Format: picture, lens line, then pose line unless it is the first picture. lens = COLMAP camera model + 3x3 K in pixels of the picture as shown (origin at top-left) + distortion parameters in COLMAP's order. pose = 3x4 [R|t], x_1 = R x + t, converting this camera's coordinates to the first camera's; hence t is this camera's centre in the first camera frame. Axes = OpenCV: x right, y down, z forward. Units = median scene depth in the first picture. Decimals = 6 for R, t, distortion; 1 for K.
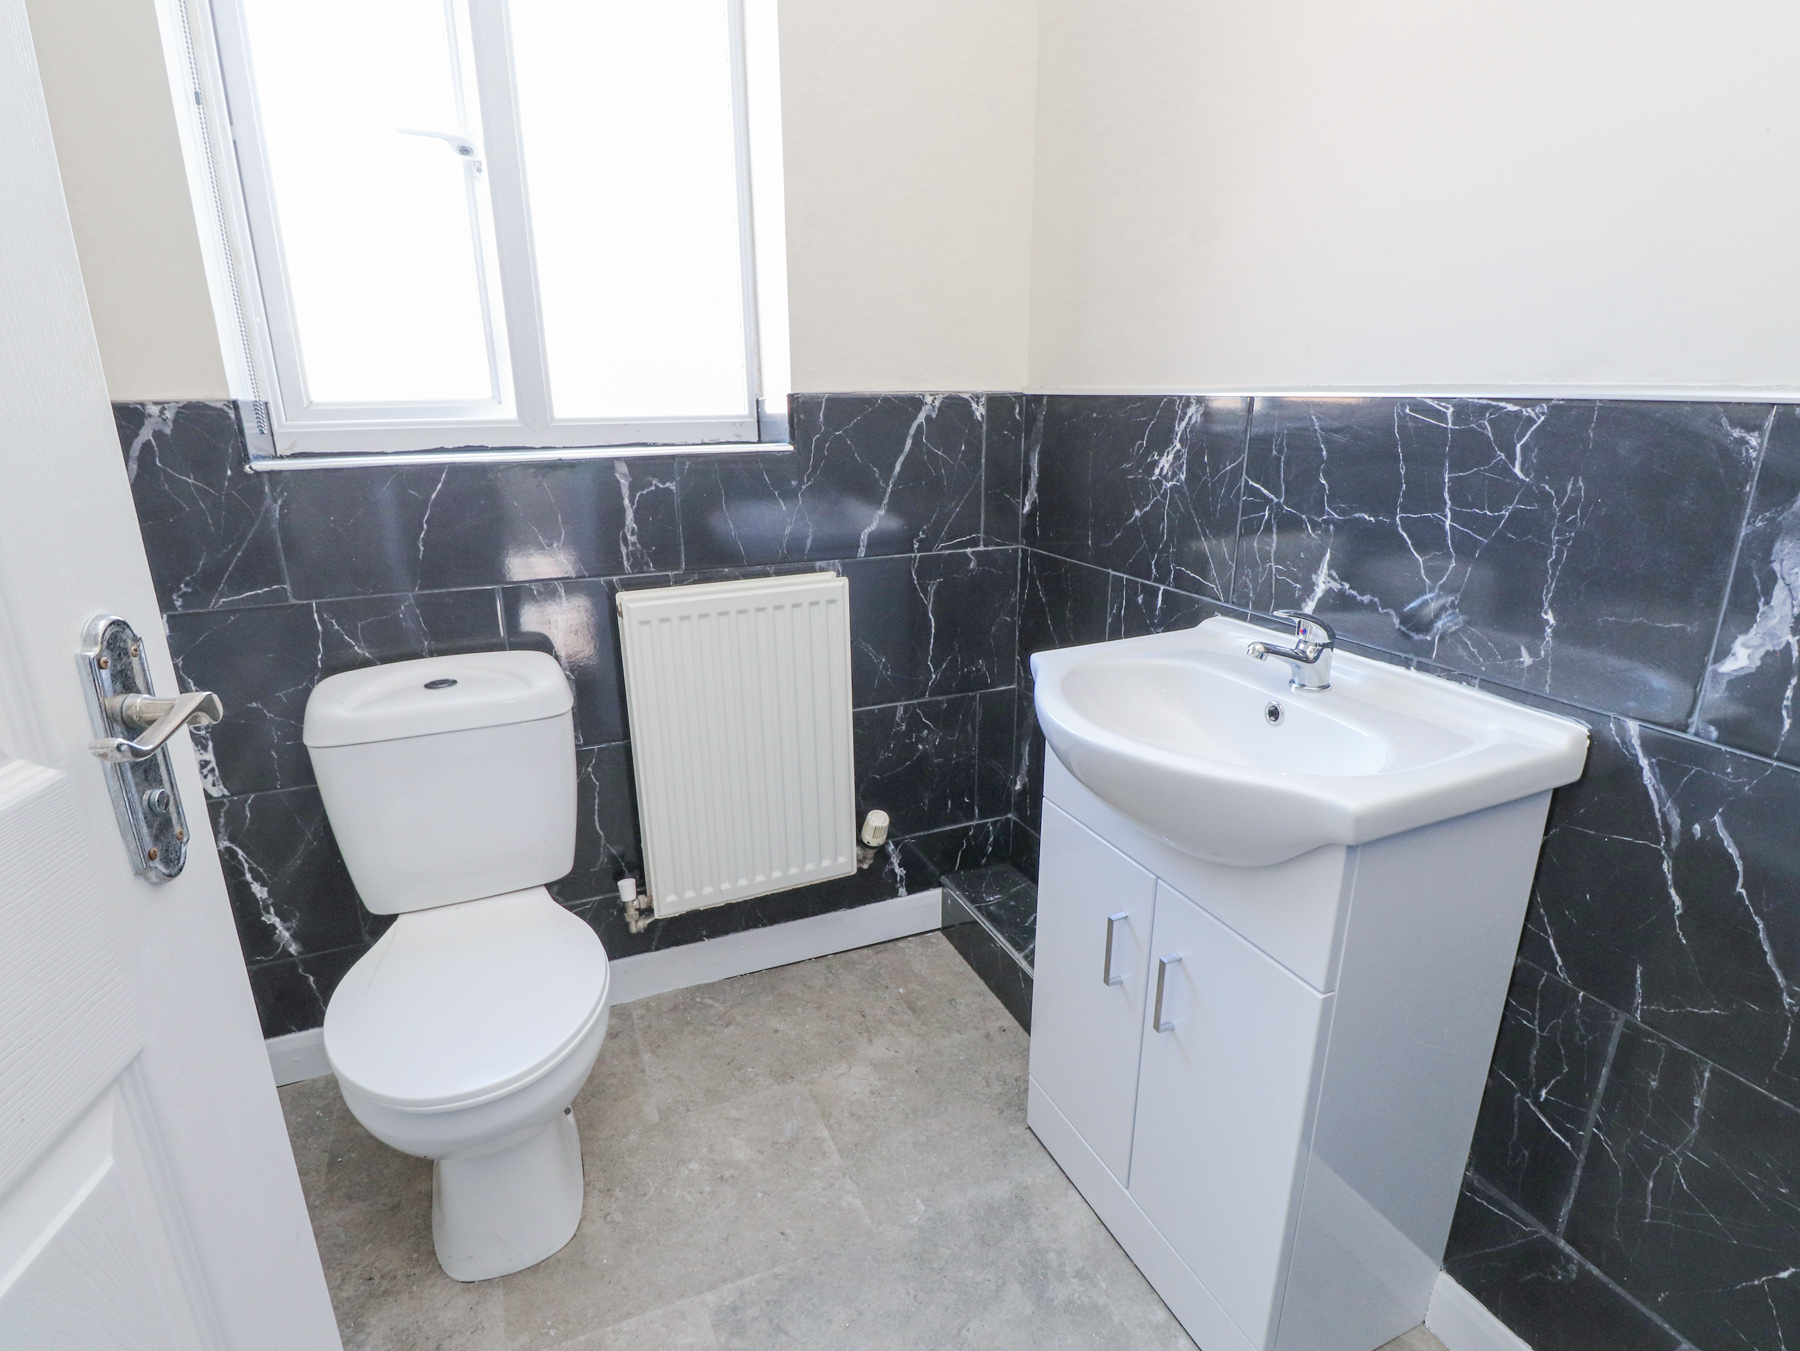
lens RADIAL K [[941.0, 0, 899.9], [0, 941.0, 678.5], [0, 0, 1]] dist [0.003122, -0.015205]
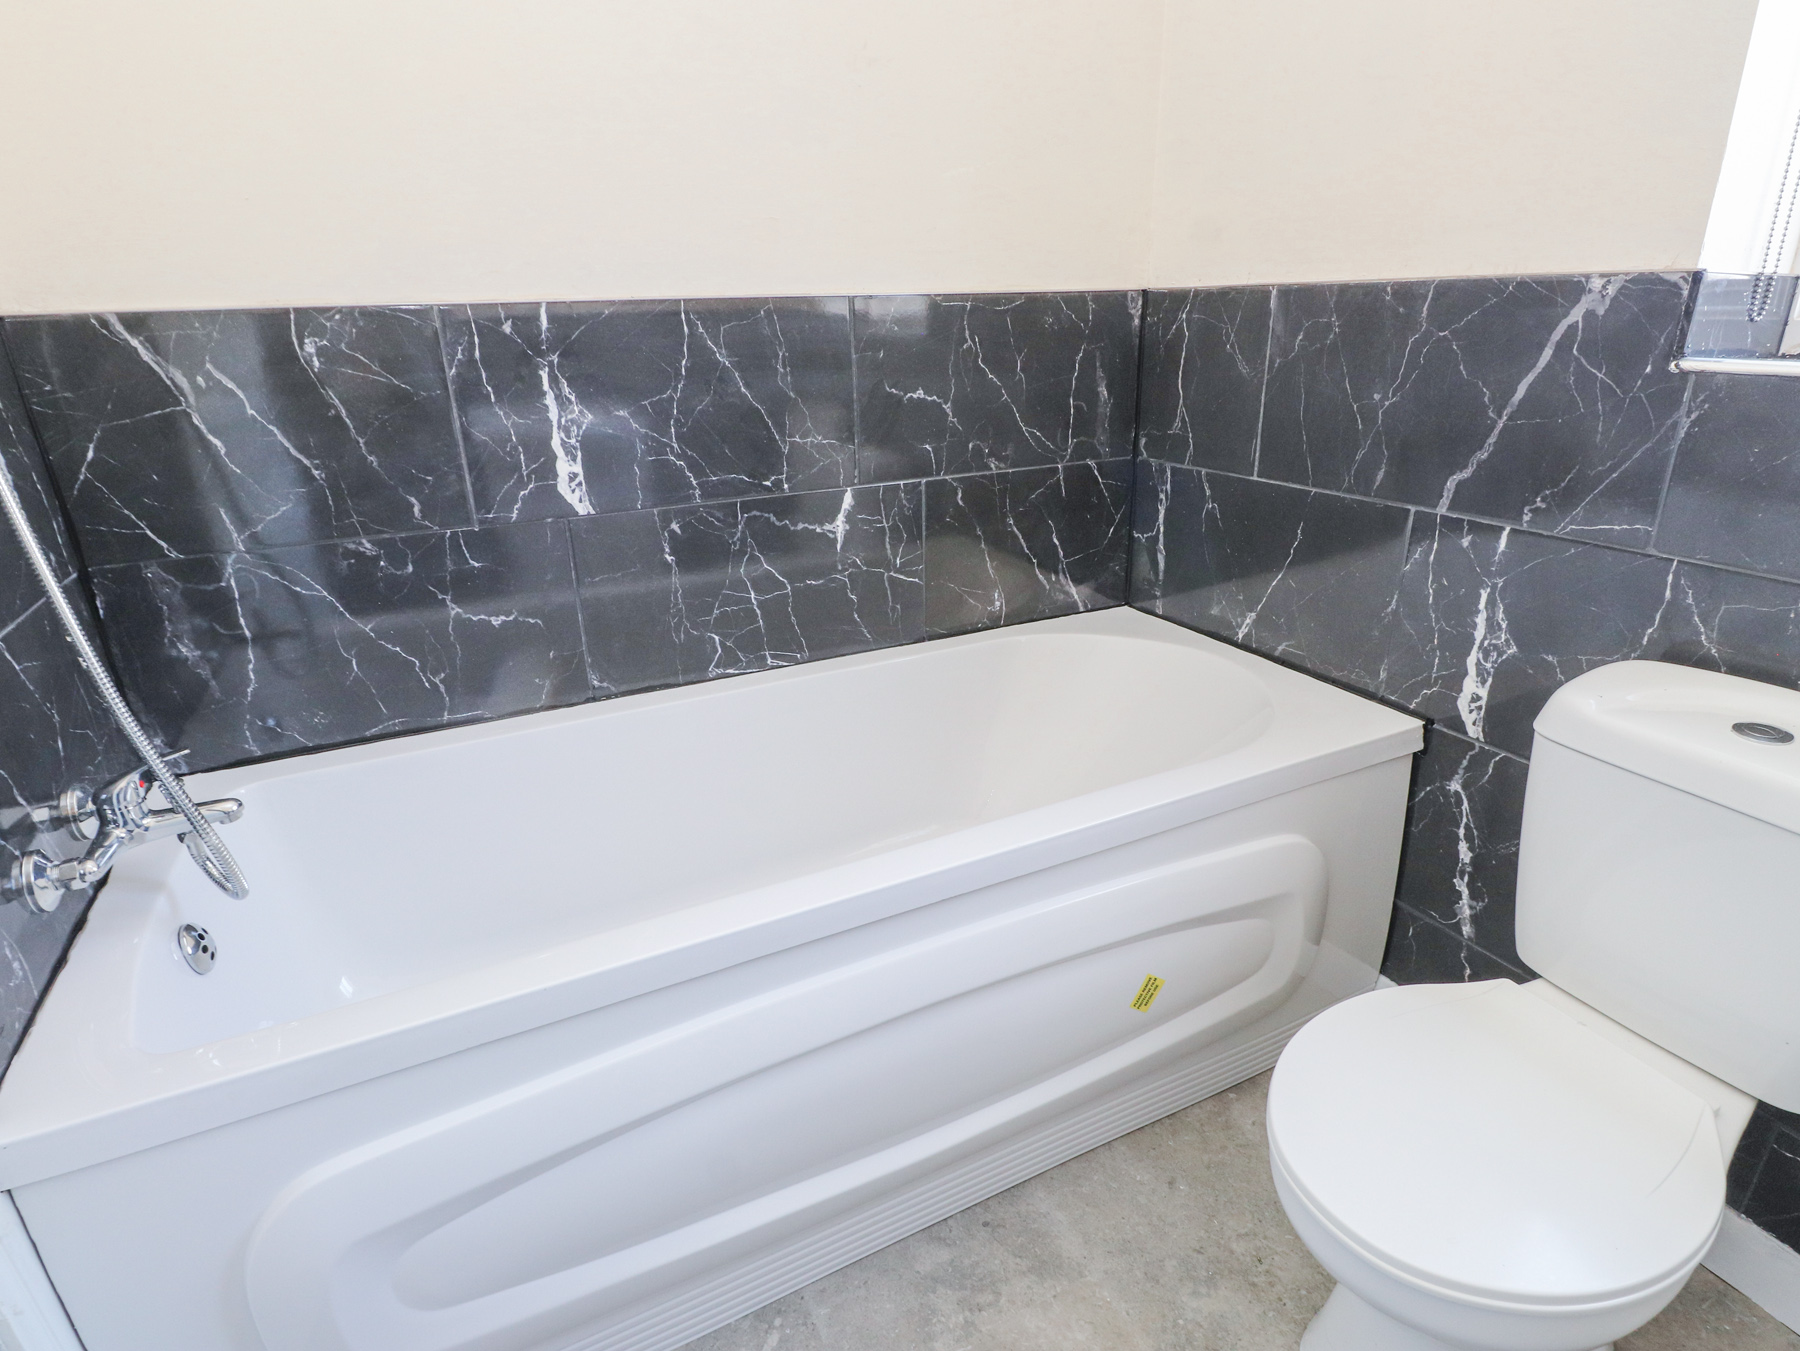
lens RADIAL K [[941.0, 0, 899.9], [0, 941.0, 678.5], [0, 0, 1]] dist [0.003122, -0.015205]
pose [[0.040144, 0.373007, -0.926960, 0.058520], [-0.270847, 0.897037, 0.349237, -0.092687], [0.961785, 0.237045, 0.137039, 0.362202]]
